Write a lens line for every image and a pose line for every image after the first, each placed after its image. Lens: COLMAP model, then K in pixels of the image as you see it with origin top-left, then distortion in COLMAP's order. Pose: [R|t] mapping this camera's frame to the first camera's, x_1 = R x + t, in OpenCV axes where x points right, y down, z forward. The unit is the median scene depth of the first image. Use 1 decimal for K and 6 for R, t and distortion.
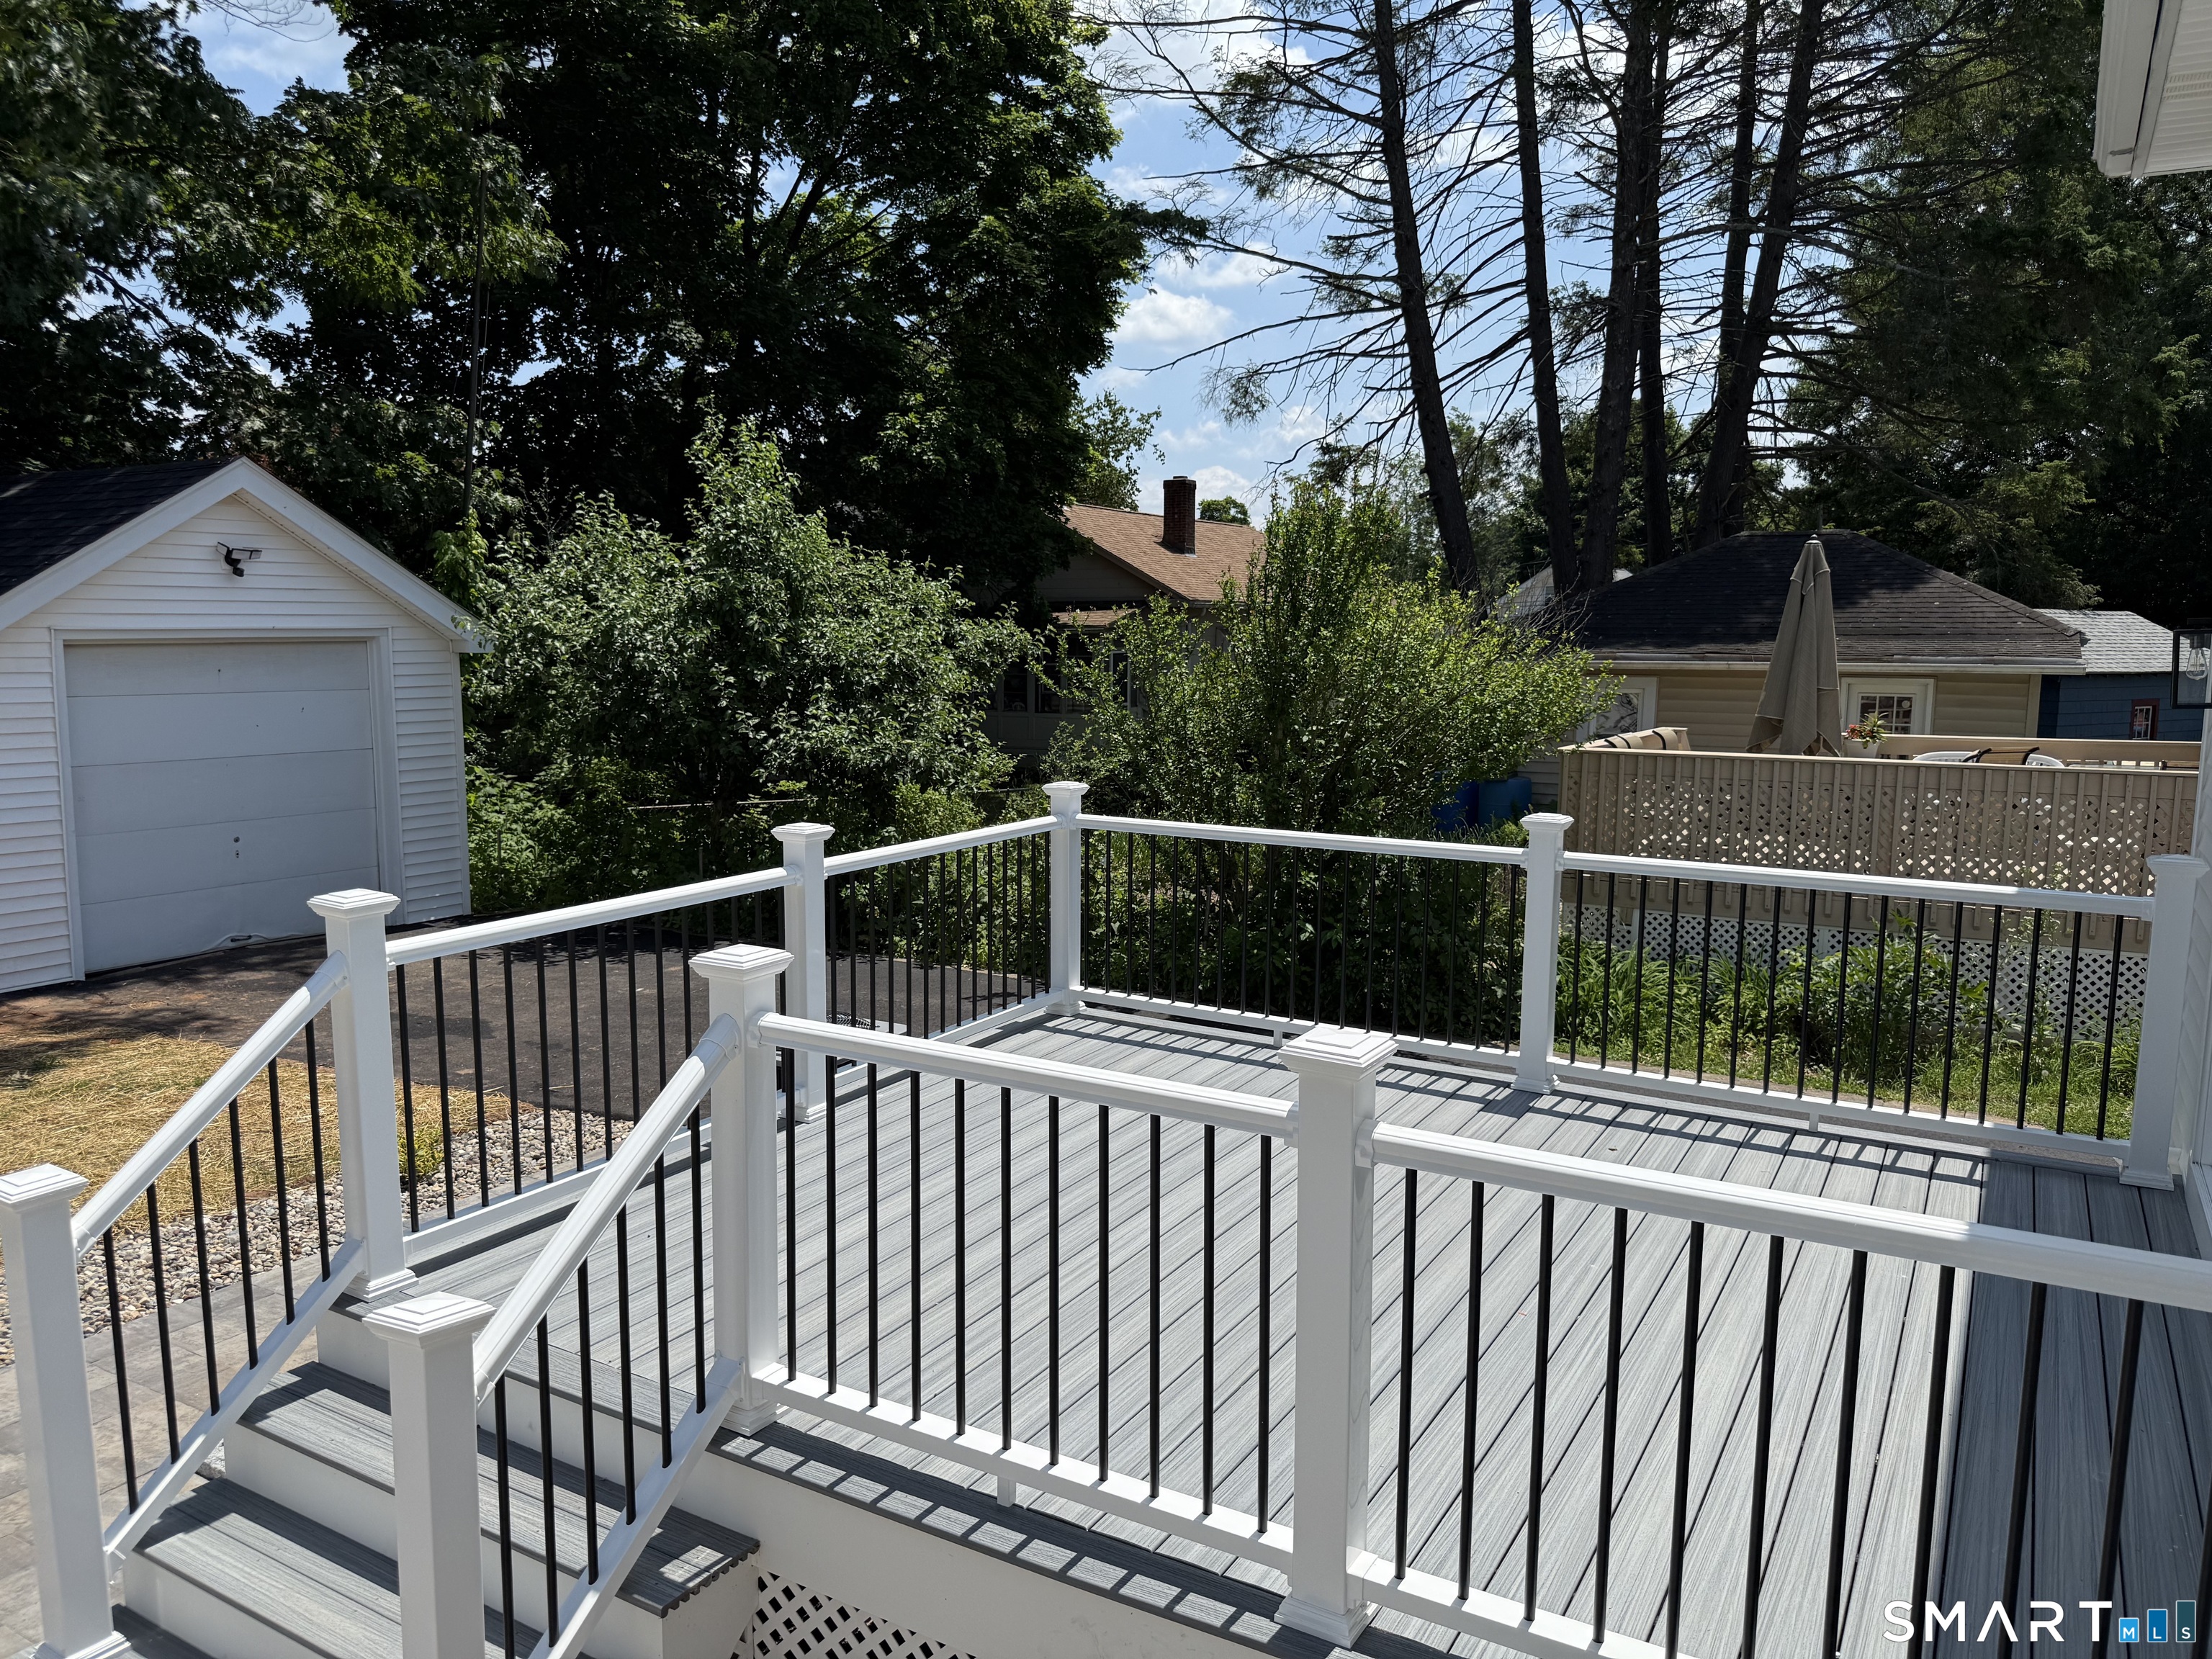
lens RADIAL K [[1558.2, 0, 1088.0], [0, 1558.2, 832.4], [0, 0, 1]] dist [0.032701, -0.040741]
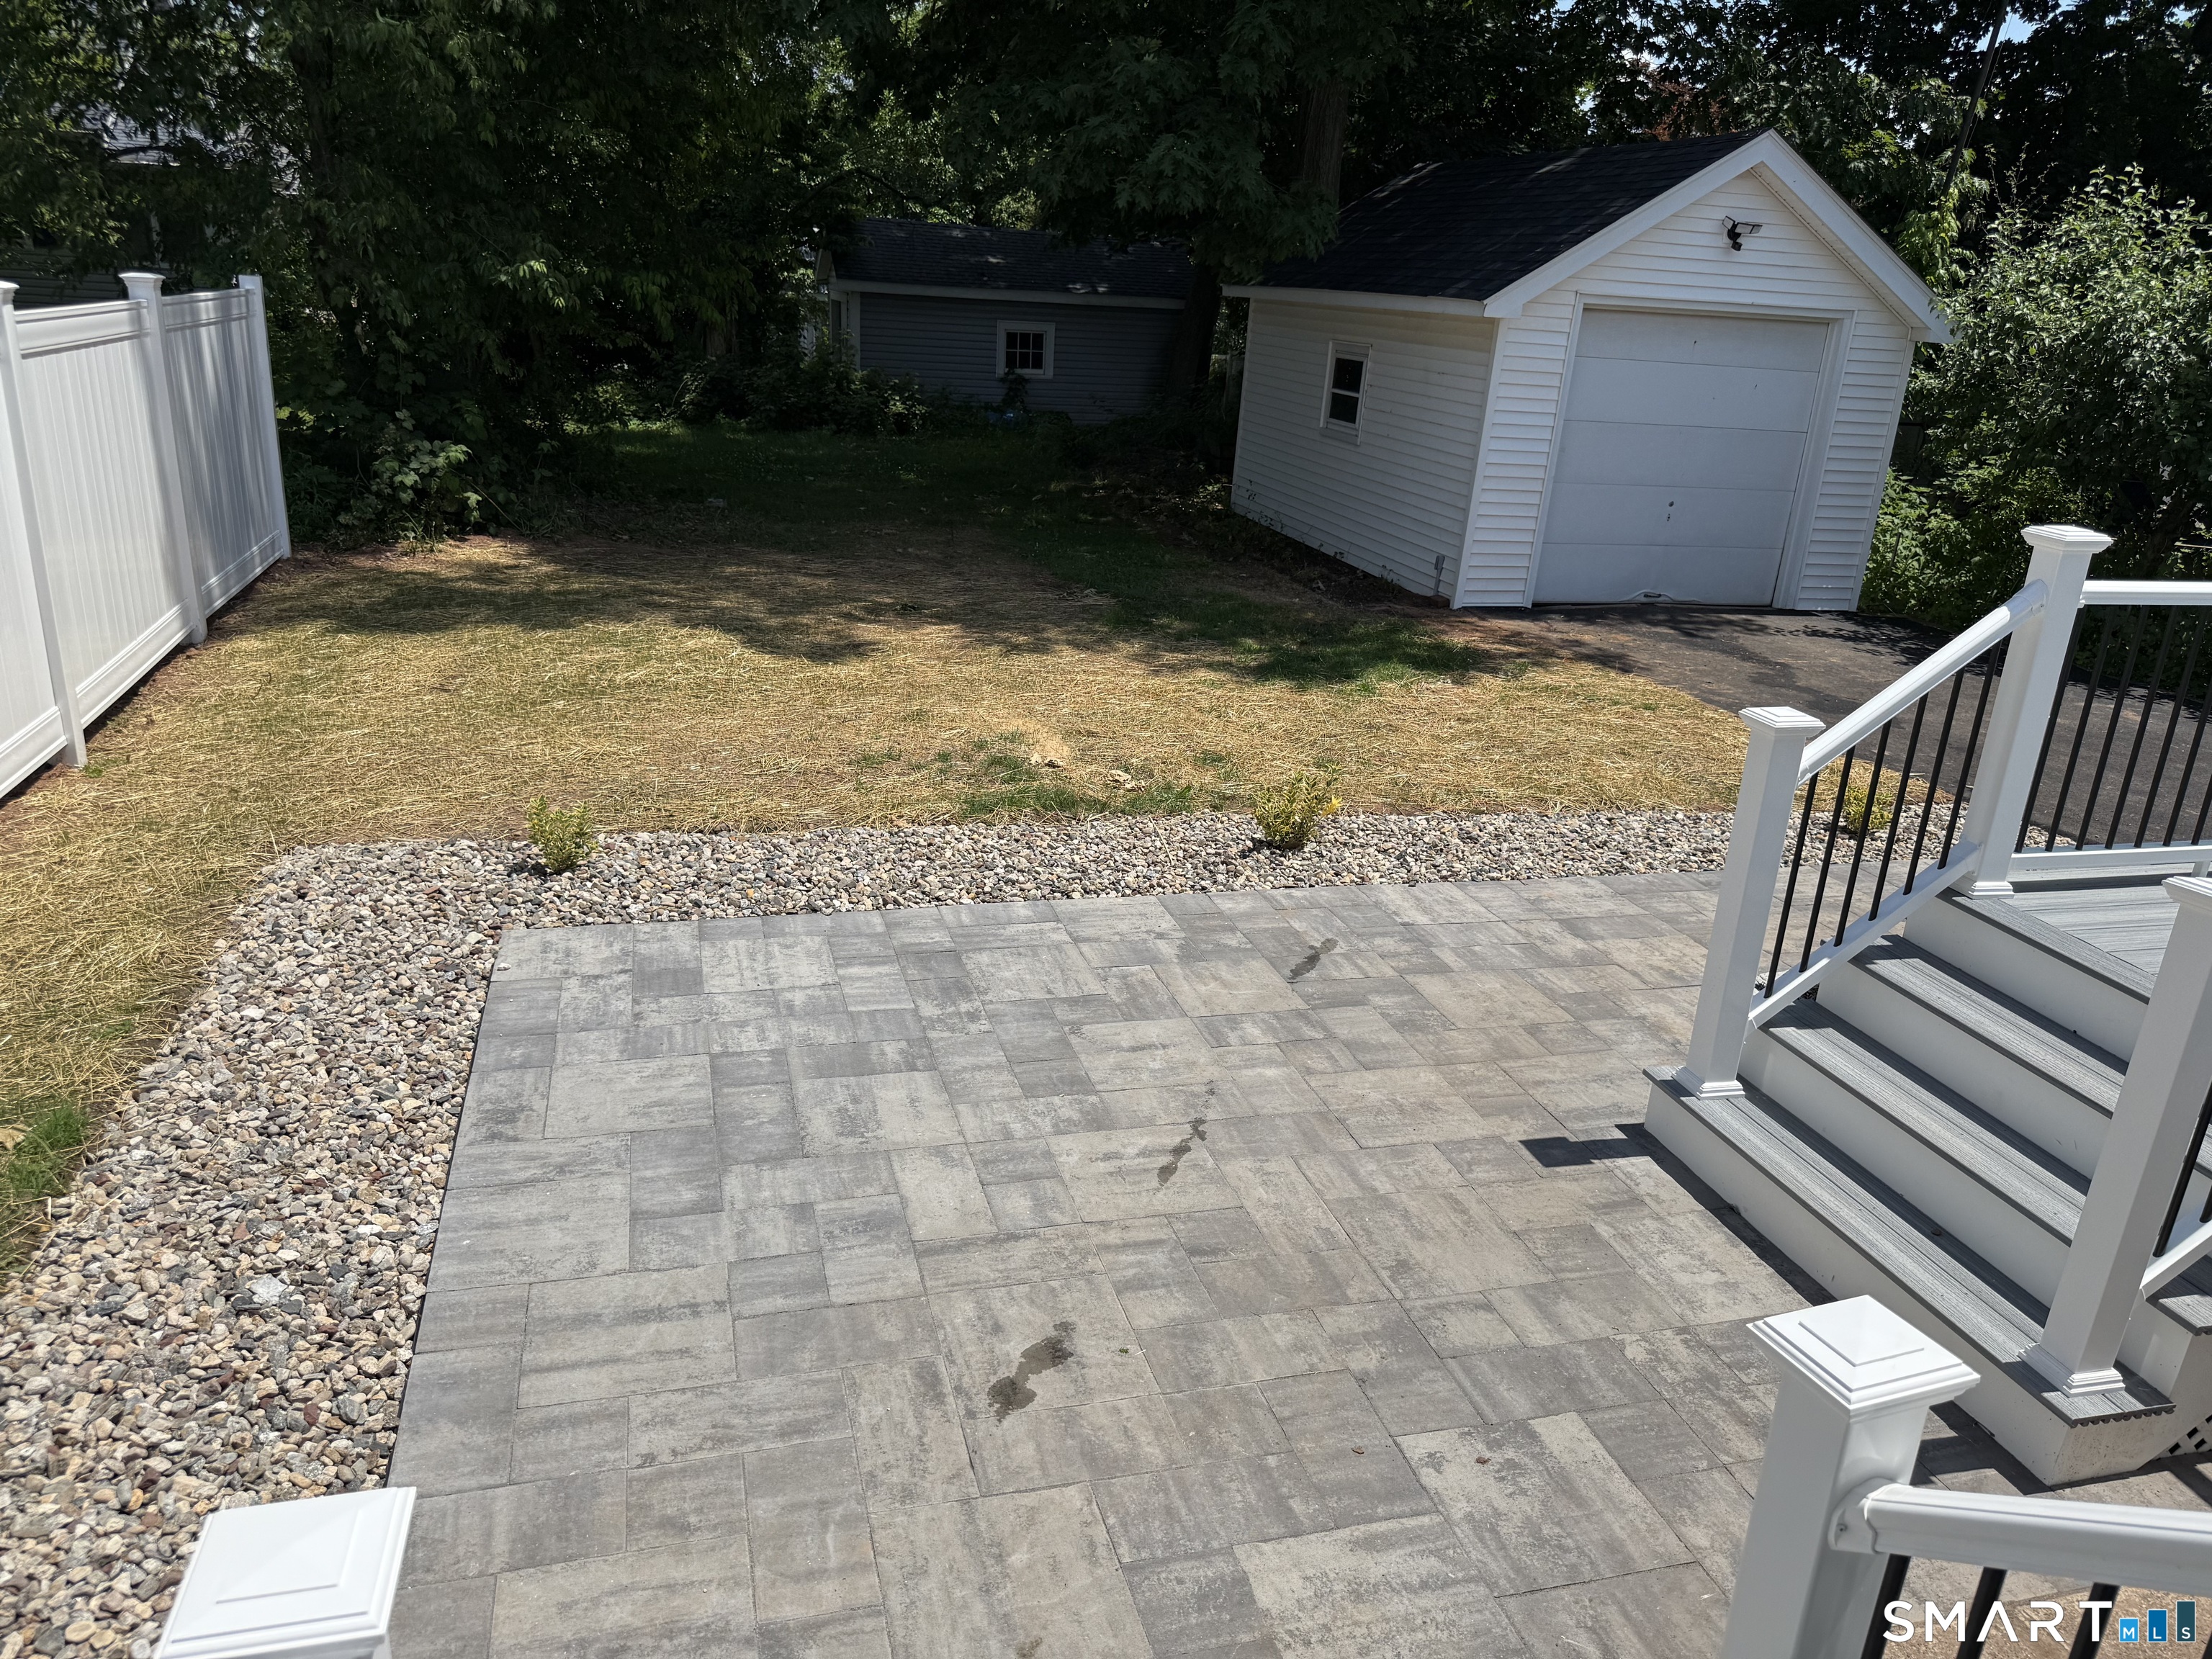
lens RADIAL K [[1558.2, 0, 1109.1], [0, 1558.2, 834.6], [0, 0, 1]] dist [0.032701, -0.040741]
pose [[0.726703, 0.264076, -0.634166, -0.080133], [-0.147002, 0.961555, 0.231953, 0.032956], [0.671039, -0.075337, 0.737584, -0.092418]]
